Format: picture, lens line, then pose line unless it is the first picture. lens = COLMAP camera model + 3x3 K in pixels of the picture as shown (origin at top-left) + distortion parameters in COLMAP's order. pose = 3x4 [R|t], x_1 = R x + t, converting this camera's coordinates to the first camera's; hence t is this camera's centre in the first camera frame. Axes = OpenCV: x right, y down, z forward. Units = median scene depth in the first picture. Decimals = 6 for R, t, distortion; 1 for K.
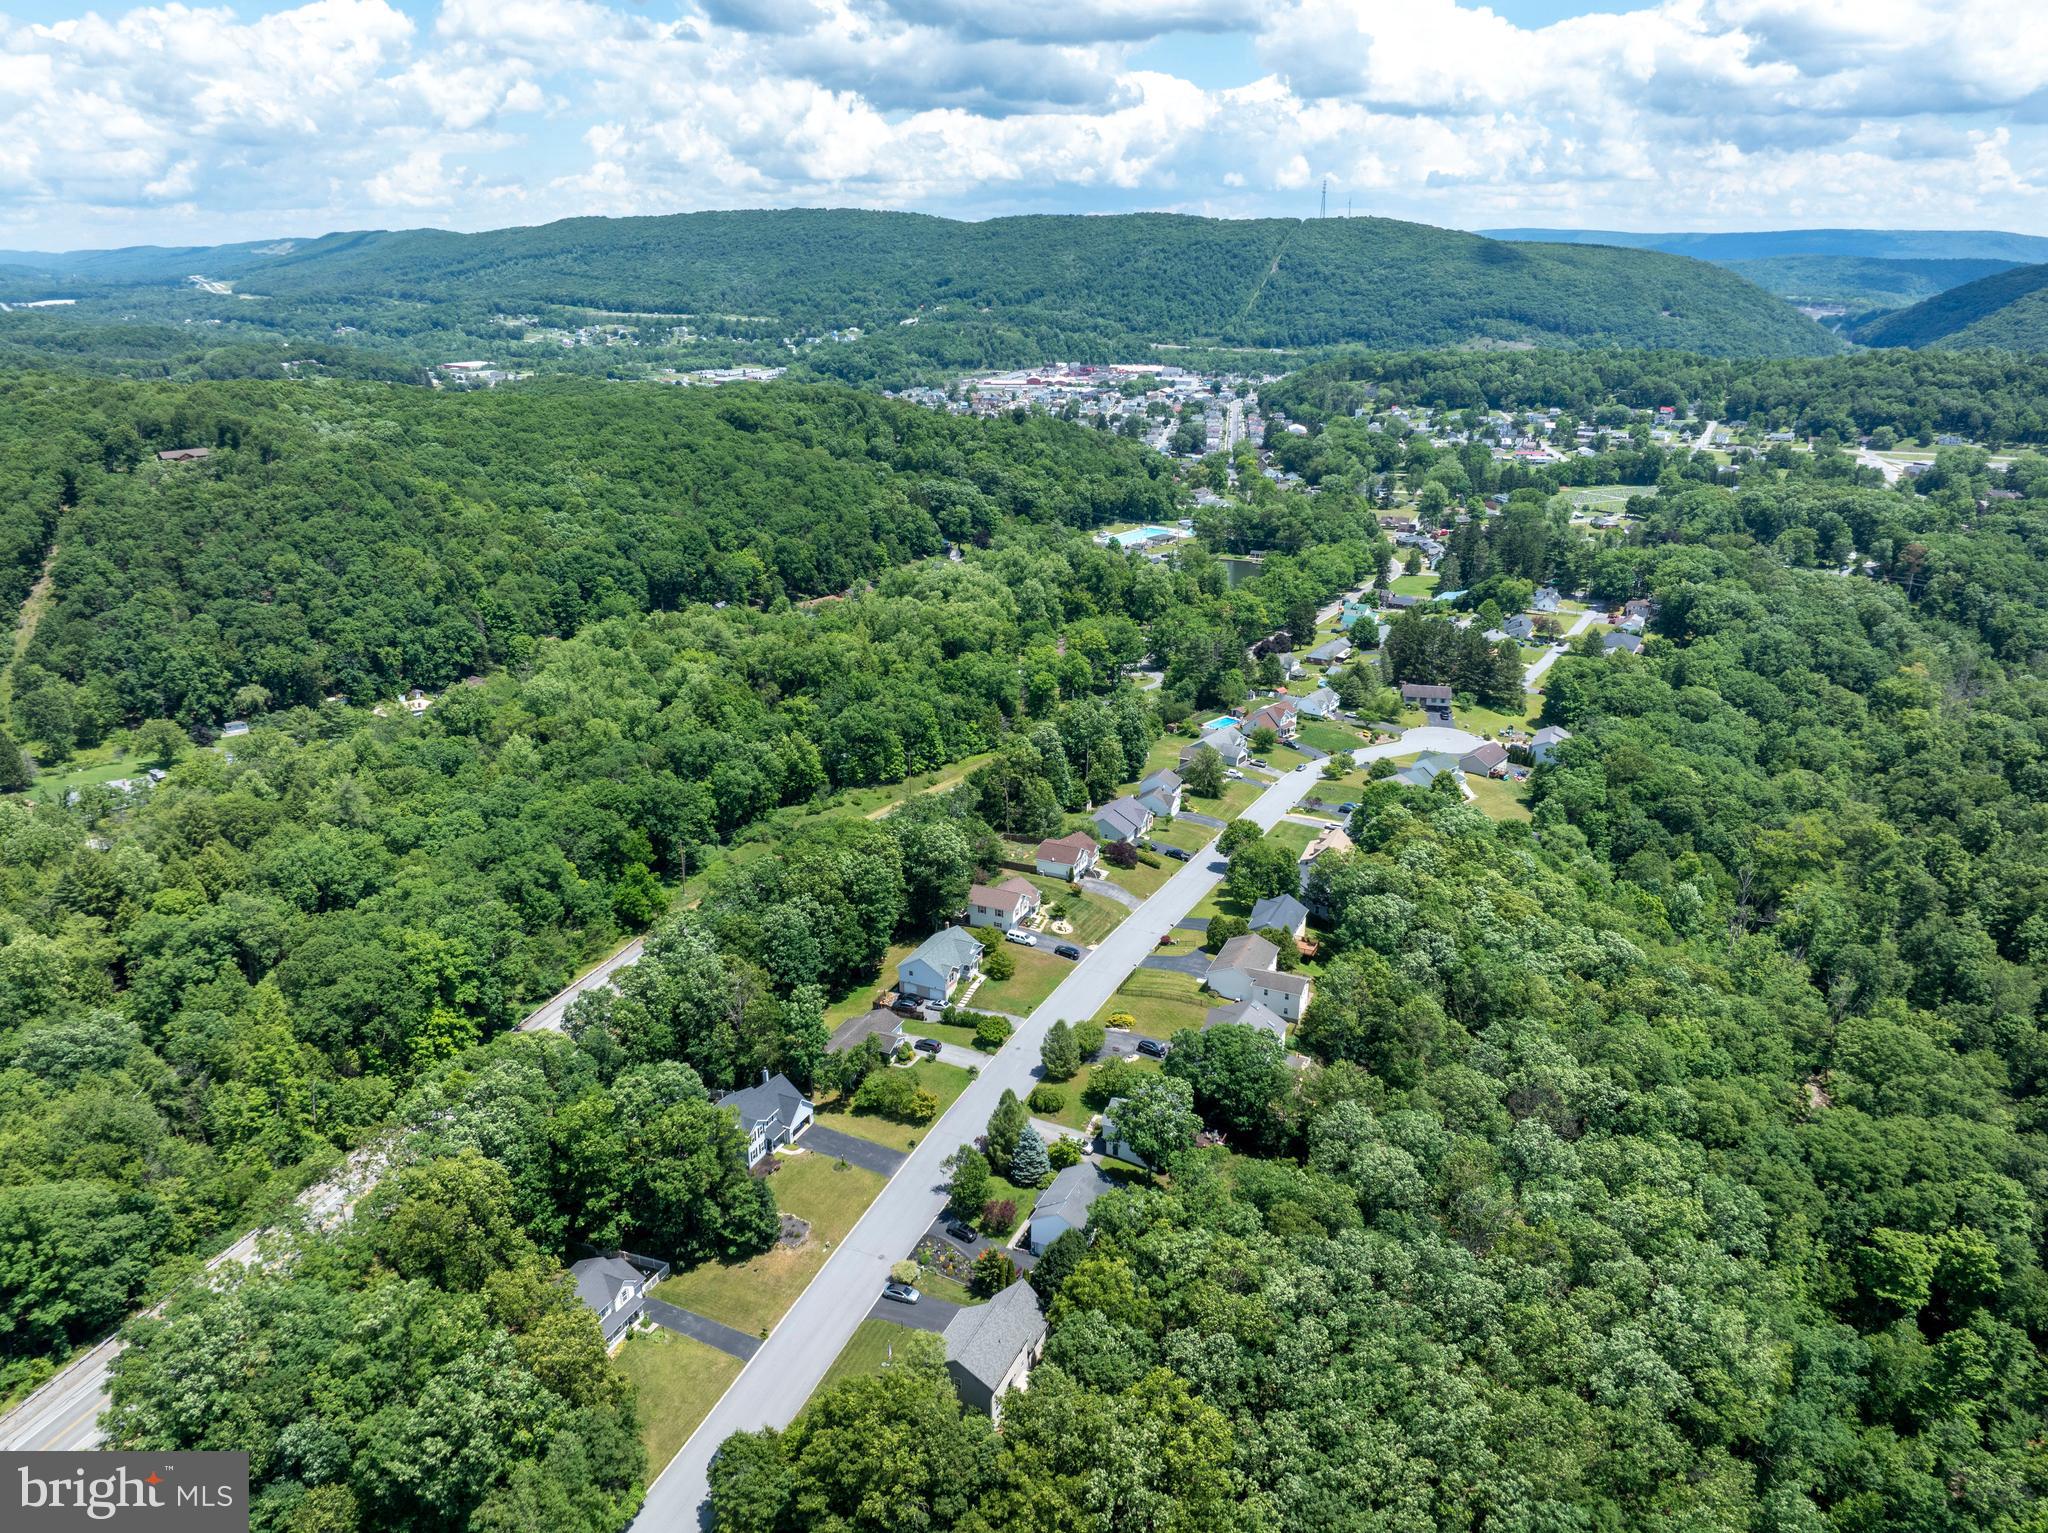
lens RADIAL K [[1448.4, 0, 1016.9], [0, 1448.4, 771.7], [0, 0, 1]] dist [-0.037631, 0.004002]
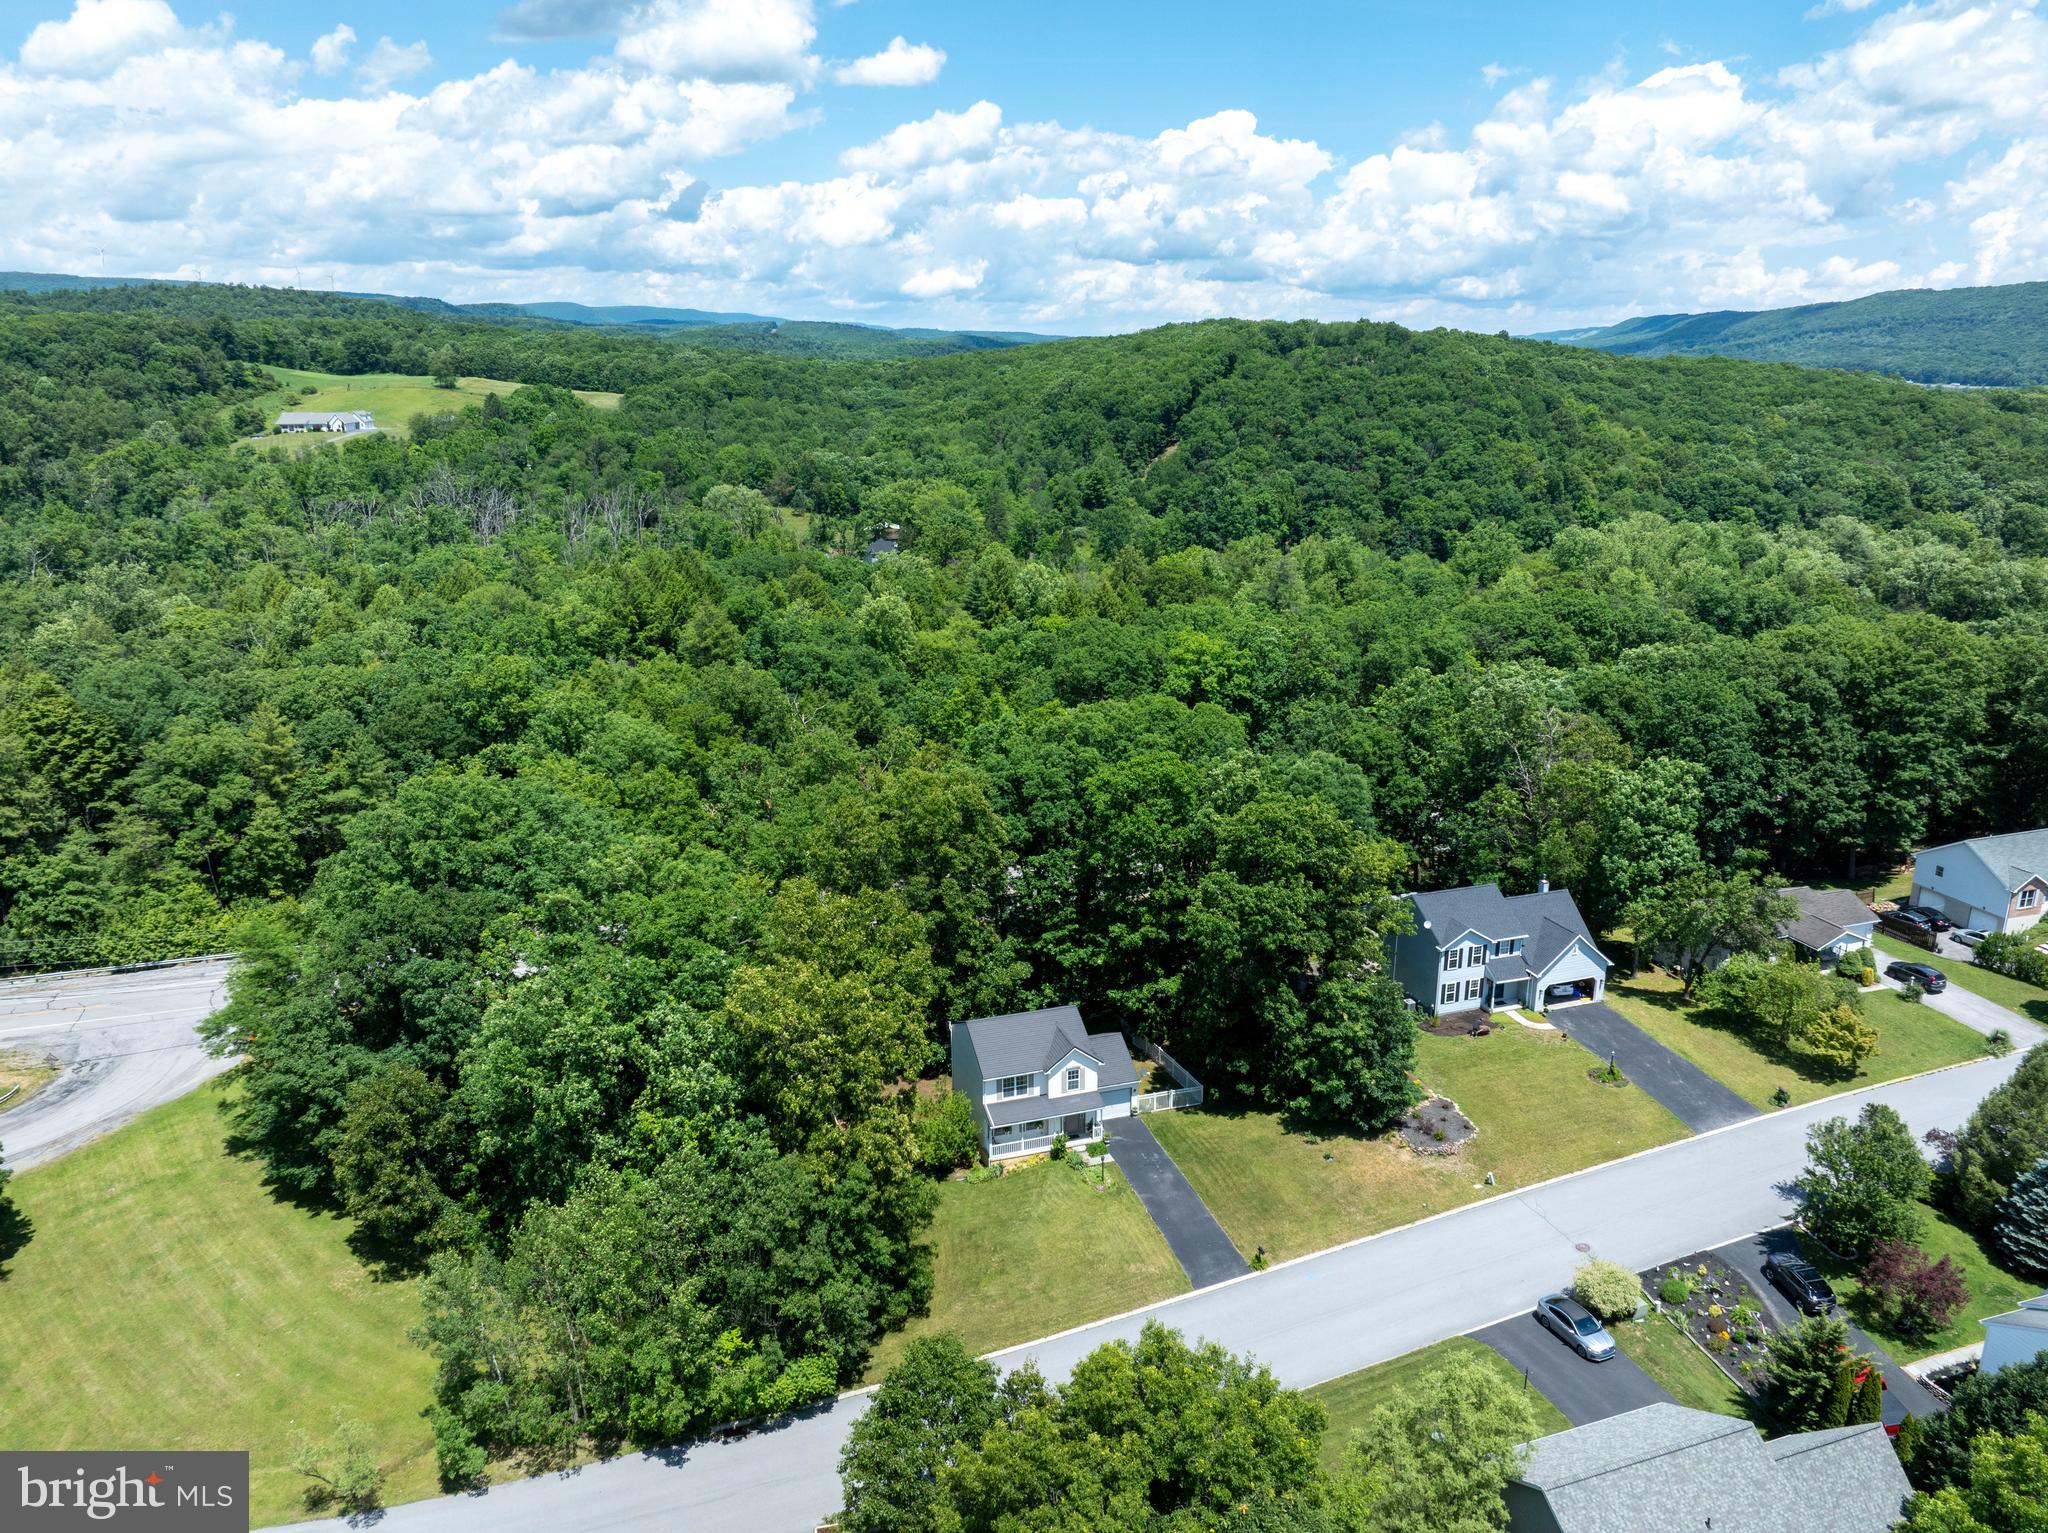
lens RADIAL K [[1448.4, 0, 1032.4], [0, 1448.4, 772.6], [0, 0, 1]] dist [-0.037631, 0.004002]
pose [[0.689704, 0.213381, -0.691937, 0.057913], [-0.257856, 0.965327, 0.040666, 0.208110], [0.676623, 0.150373, 0.720811, 0.514680]]
